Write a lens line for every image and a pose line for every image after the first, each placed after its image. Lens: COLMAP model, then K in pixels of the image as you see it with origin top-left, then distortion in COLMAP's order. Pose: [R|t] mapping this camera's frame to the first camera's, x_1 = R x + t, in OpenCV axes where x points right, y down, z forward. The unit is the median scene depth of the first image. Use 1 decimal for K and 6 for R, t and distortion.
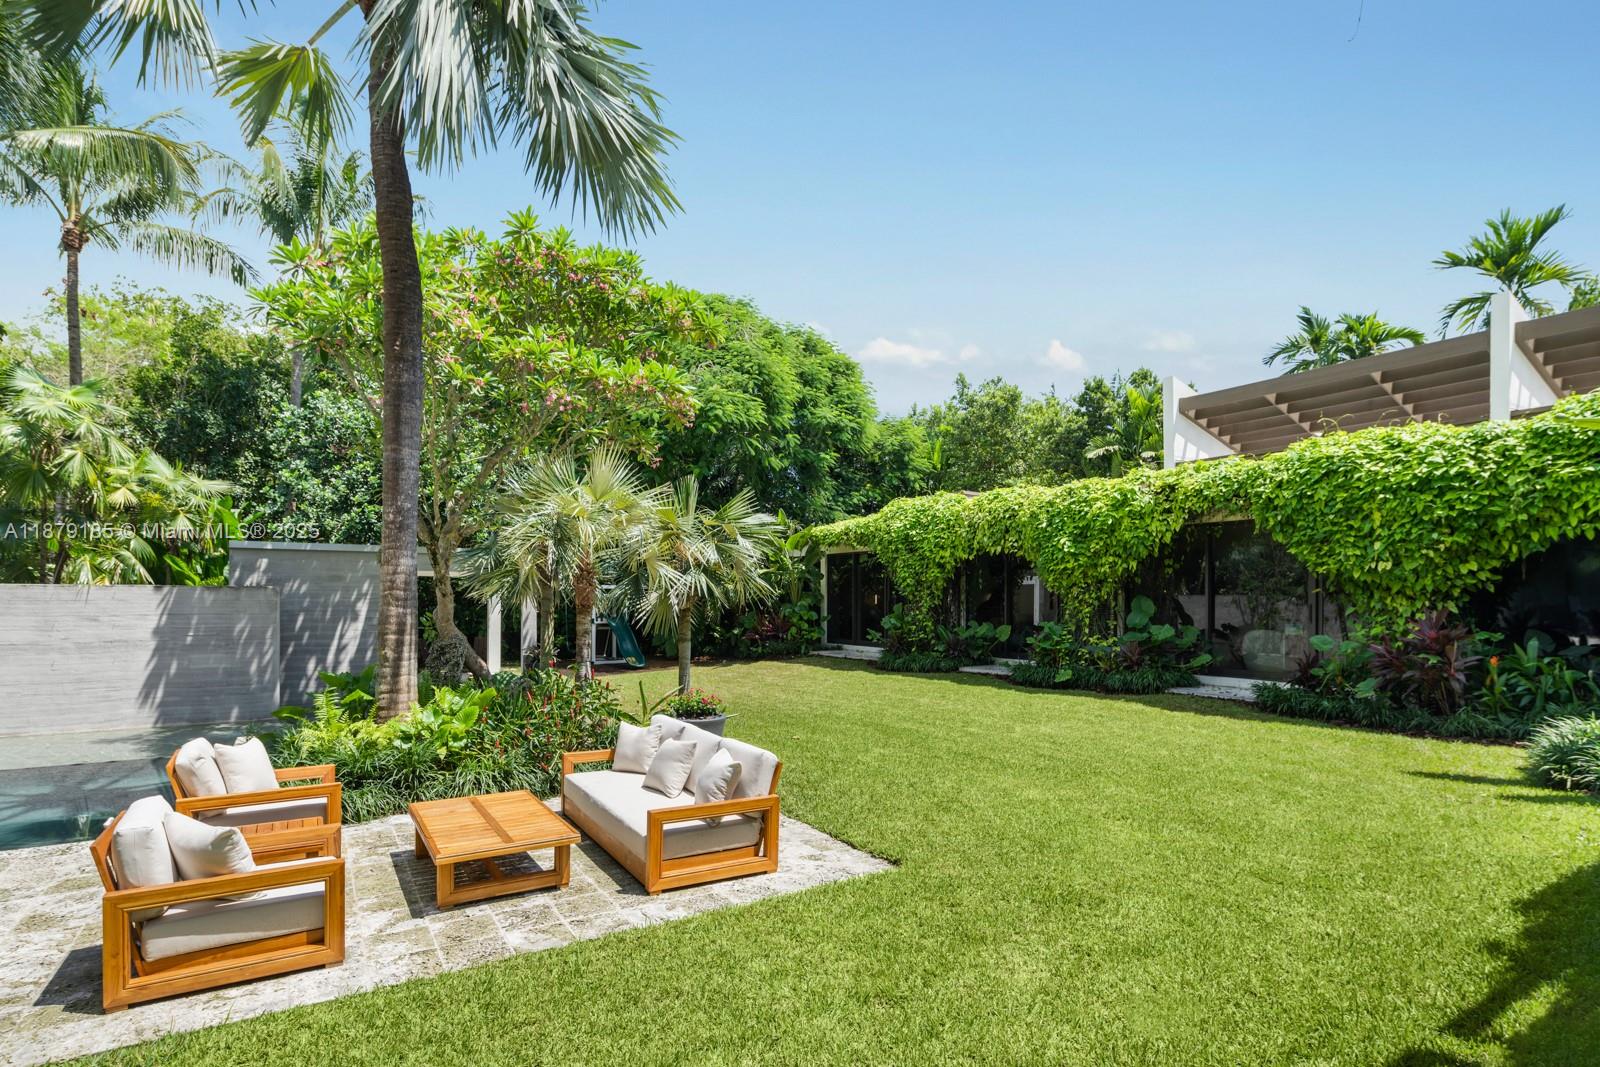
lens RADIAL K [[776.7, 0, 797.1], [0, 776.7, 608.0], [0, 0, 1]] dist [-0.001894, -0.001915]
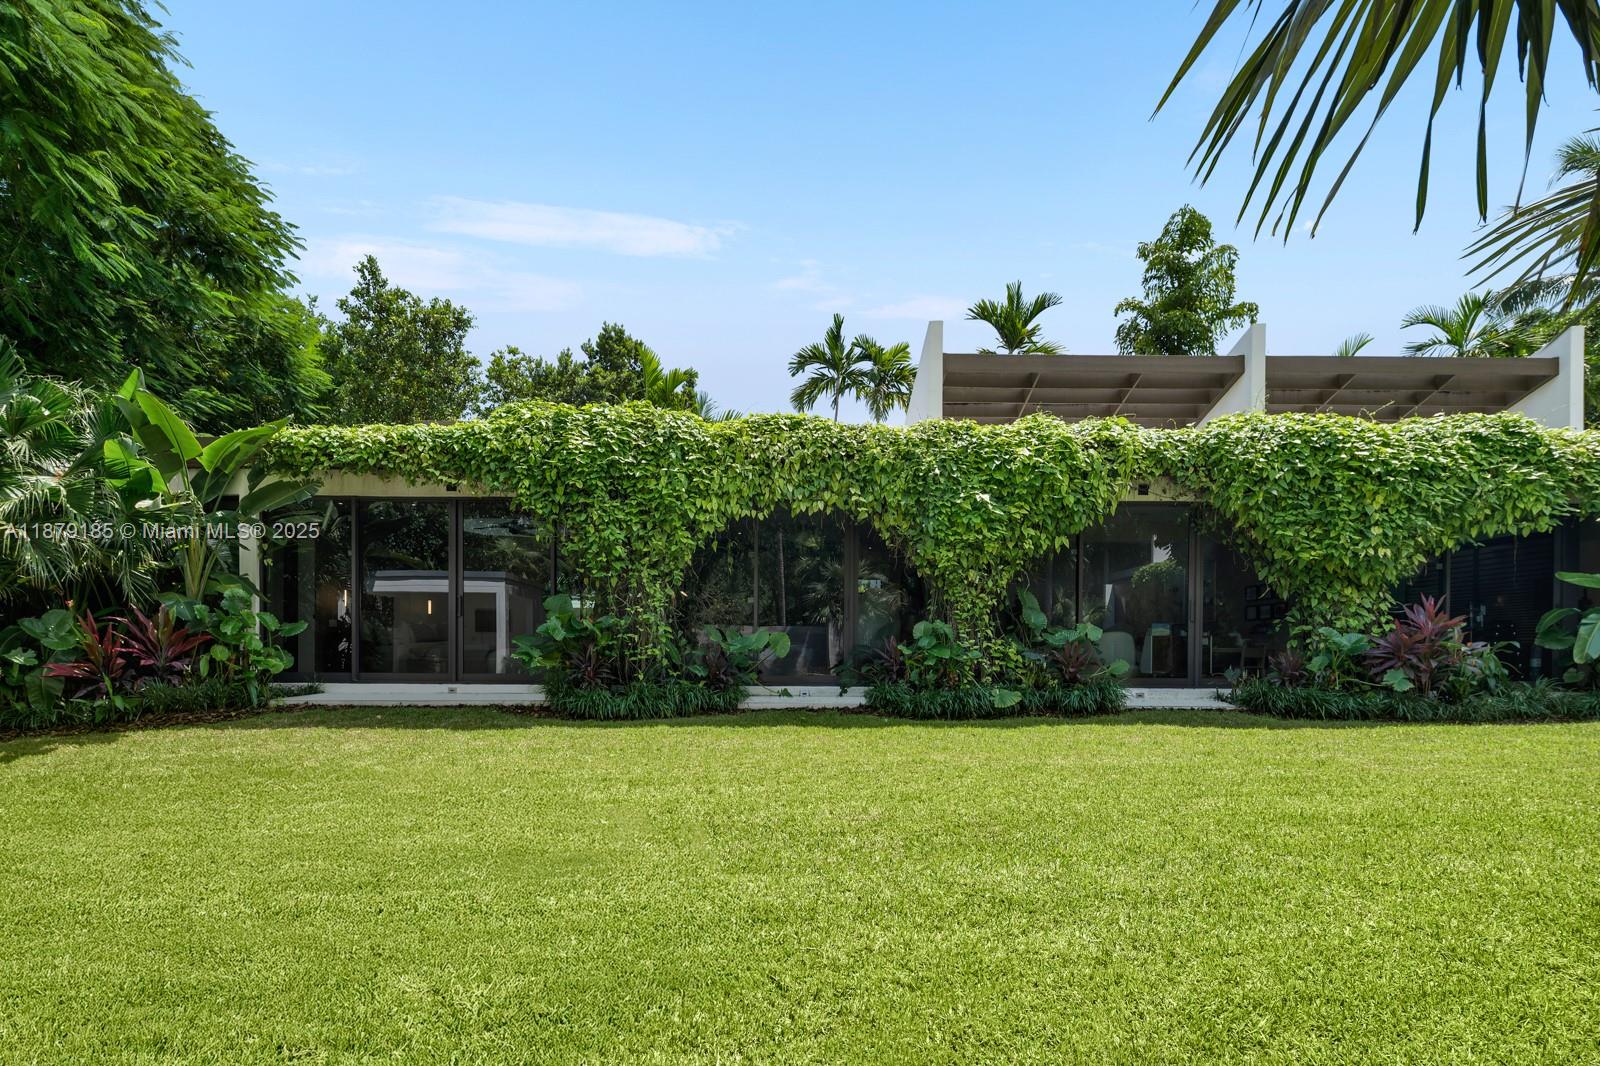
lens RADIAL K [[770.7, 0, 794.0], [0, 770.7, 596.9], [0, 0, 1]] dist [0.000195, -0.014439]
pose [[0.519990, 0.032617, 0.853549, -0.253224], [0.005062, 0.999135, -0.041264, 0.020700], [-0.854157, 0.025778, 0.519376, 0.637500]]
